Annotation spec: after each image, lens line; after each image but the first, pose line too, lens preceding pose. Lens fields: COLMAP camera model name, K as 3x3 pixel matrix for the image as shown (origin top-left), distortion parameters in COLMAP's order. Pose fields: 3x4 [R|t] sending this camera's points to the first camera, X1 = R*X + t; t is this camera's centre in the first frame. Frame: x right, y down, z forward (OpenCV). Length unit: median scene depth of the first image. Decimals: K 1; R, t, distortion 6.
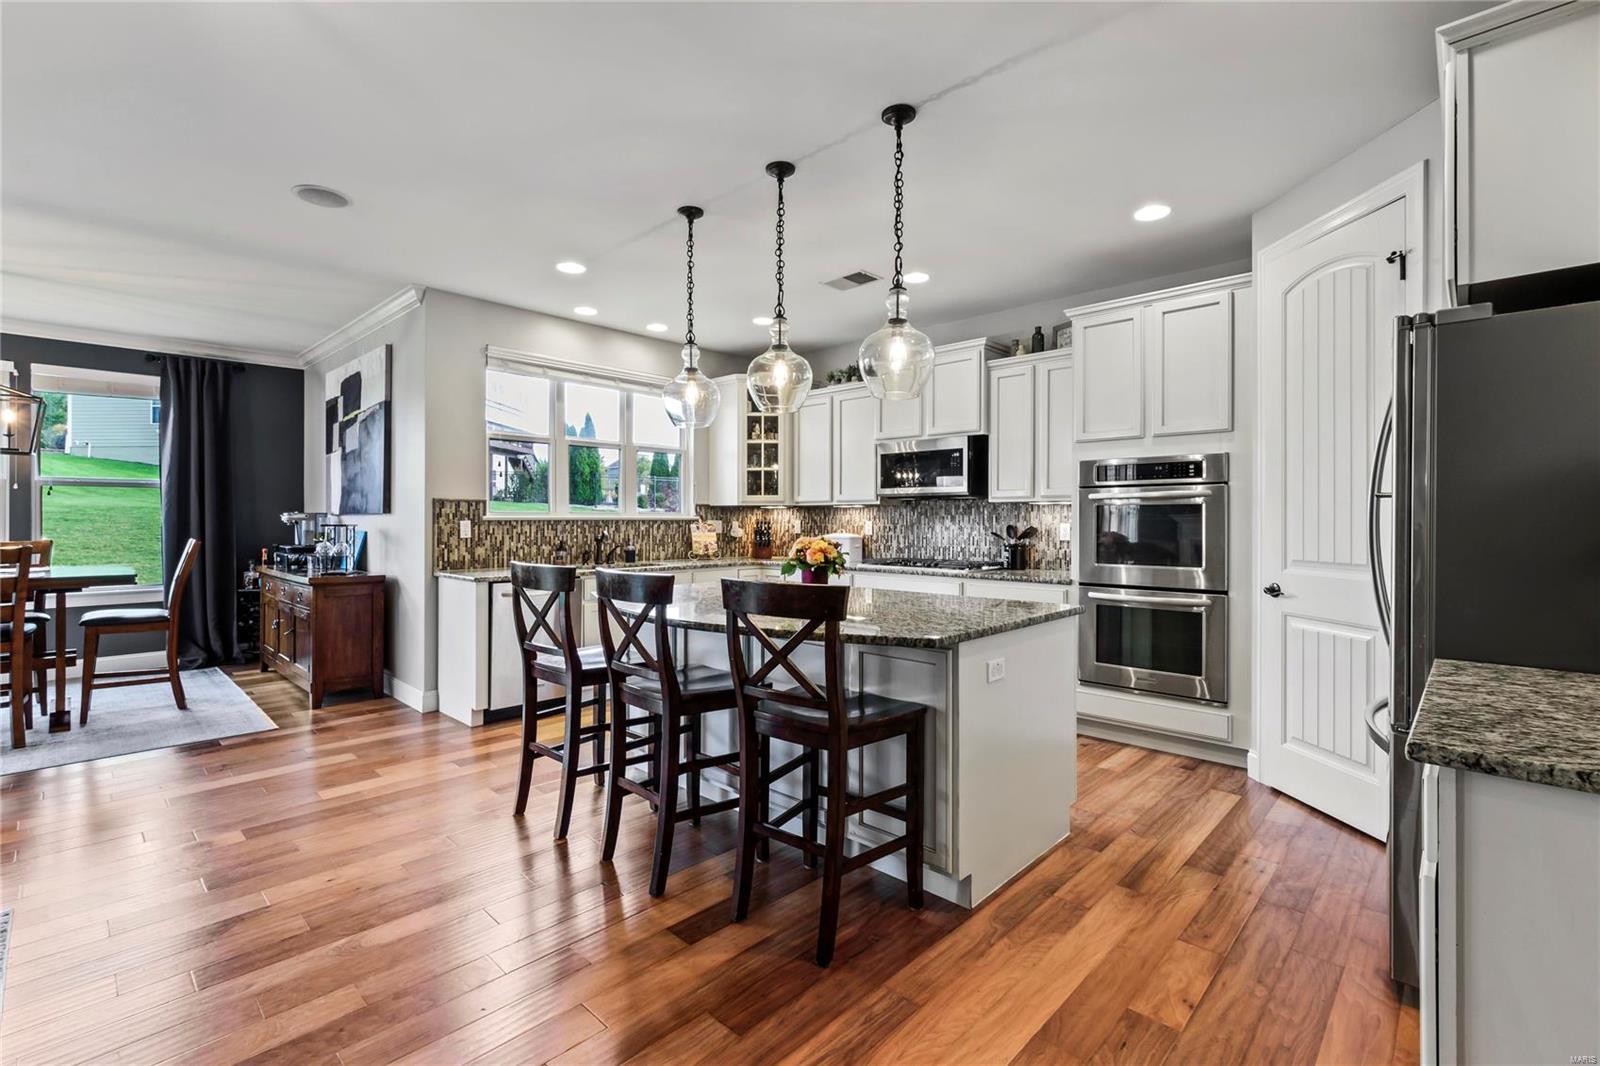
lens RADIAL K [[715.4, 0, 790.5], [0, 715.4, 518.6], [0, 0, 1]] dist [-0.002370, -0.001232]
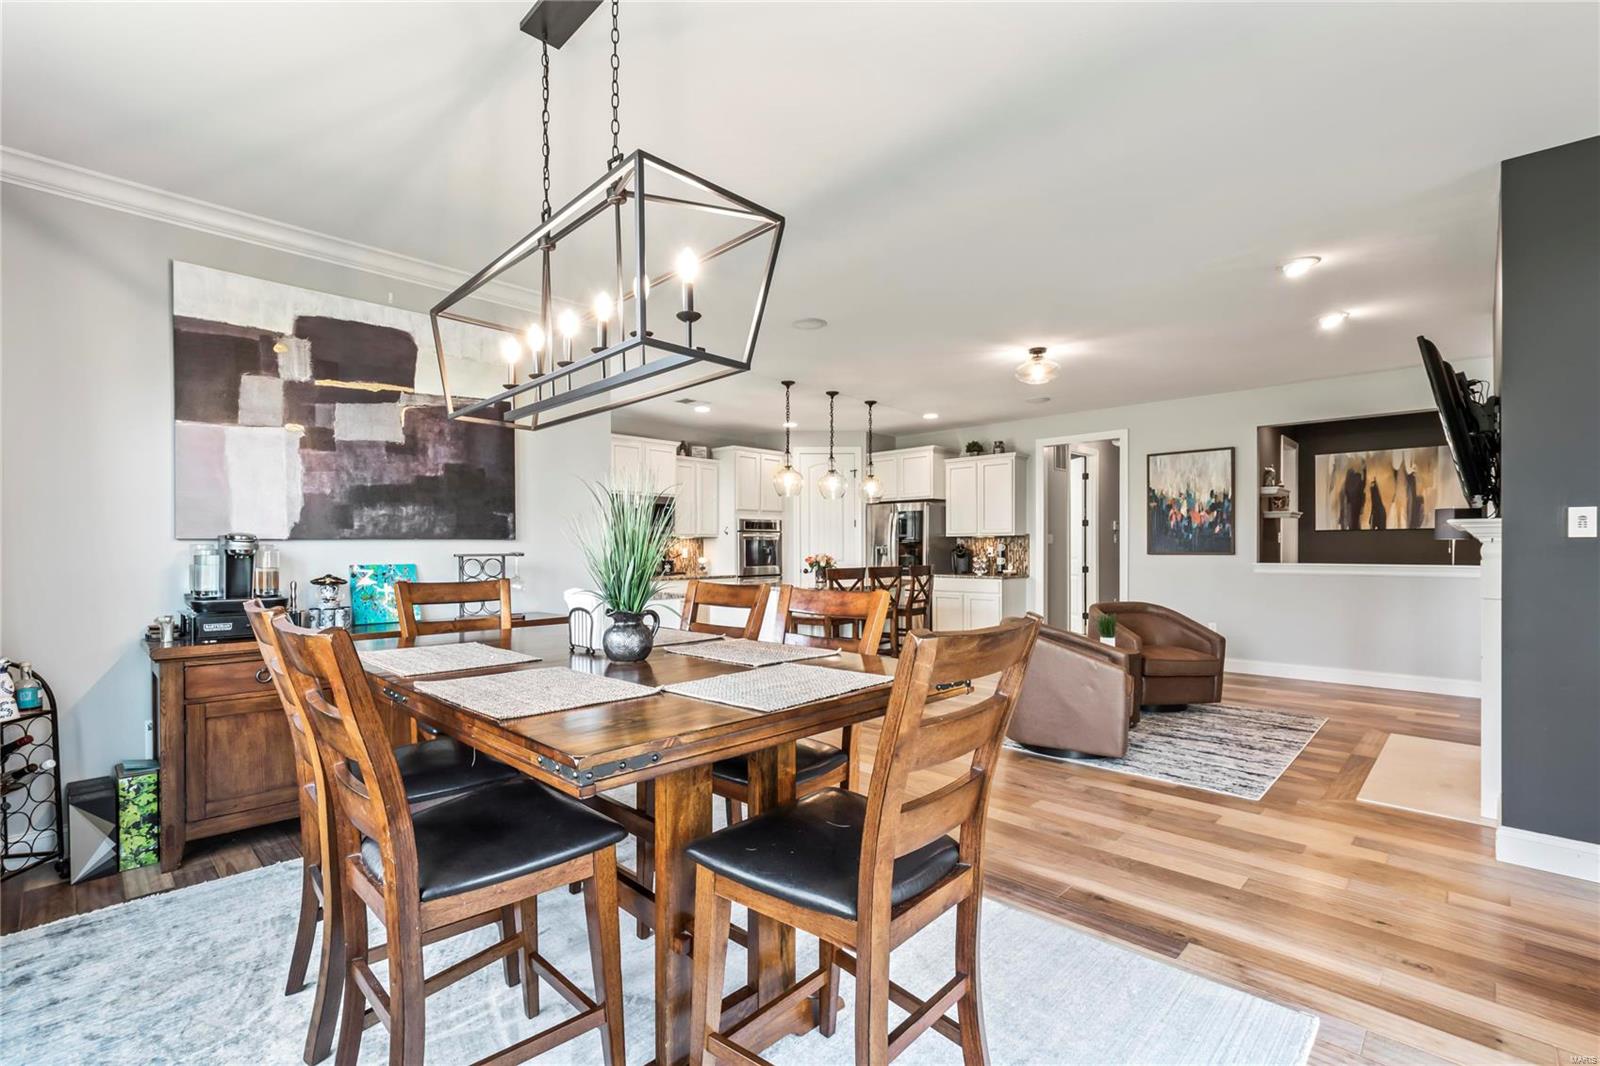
lens RADIAL K [[715.4, 0, 787.1], [0, 715.4, 552.7], [0, 0, 1]] dist [-0.002370, -0.001232]
pose [[0.008911, -0.010860, 0.999901, -1.336599], [0.000780, 0.999941, 0.010854, -0.002037], [-0.999960, 0.000683, 0.008919, 0.654016]]
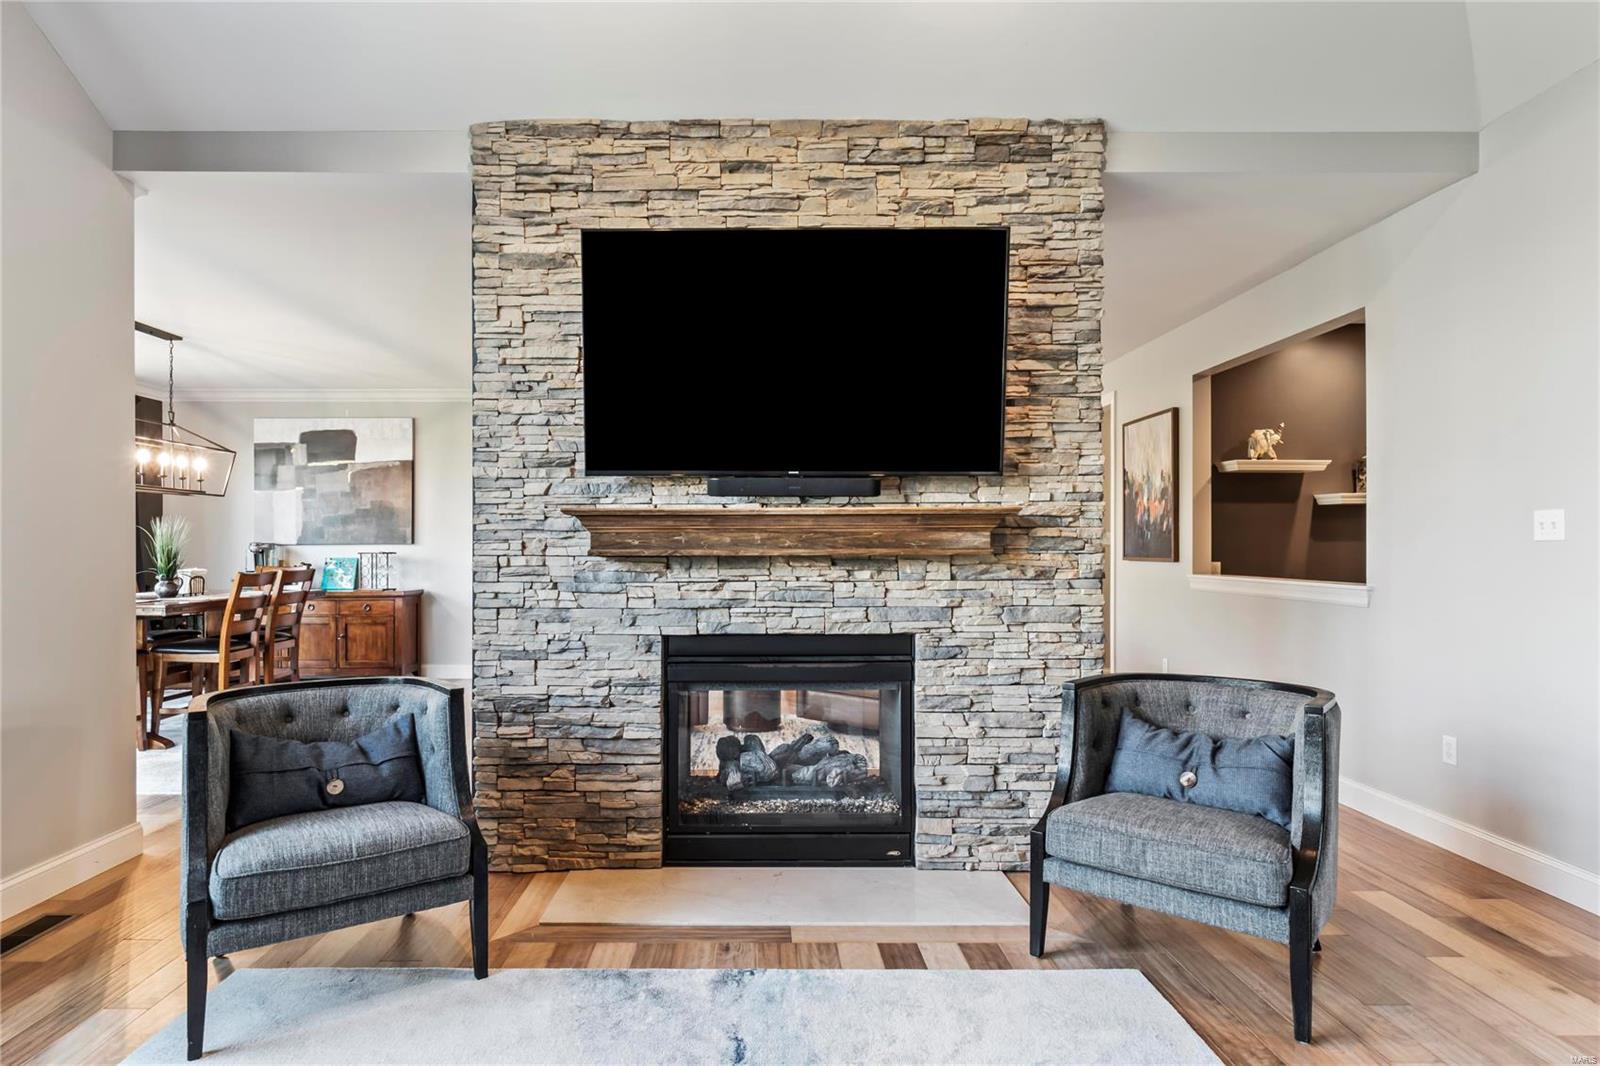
lens RADIAL K [[839.5, 0, 743.5], [0, 839.5, 550.5], [0, 0, 1]] dist [-0.008744, 0.004784]
pose [[0.722099, -0.006953, 0.691755, -1.161759], [0.001717, 0.999964, 0.008259, -0.007646], [-0.691788, -0.004776, 0.722085, -0.559611]]
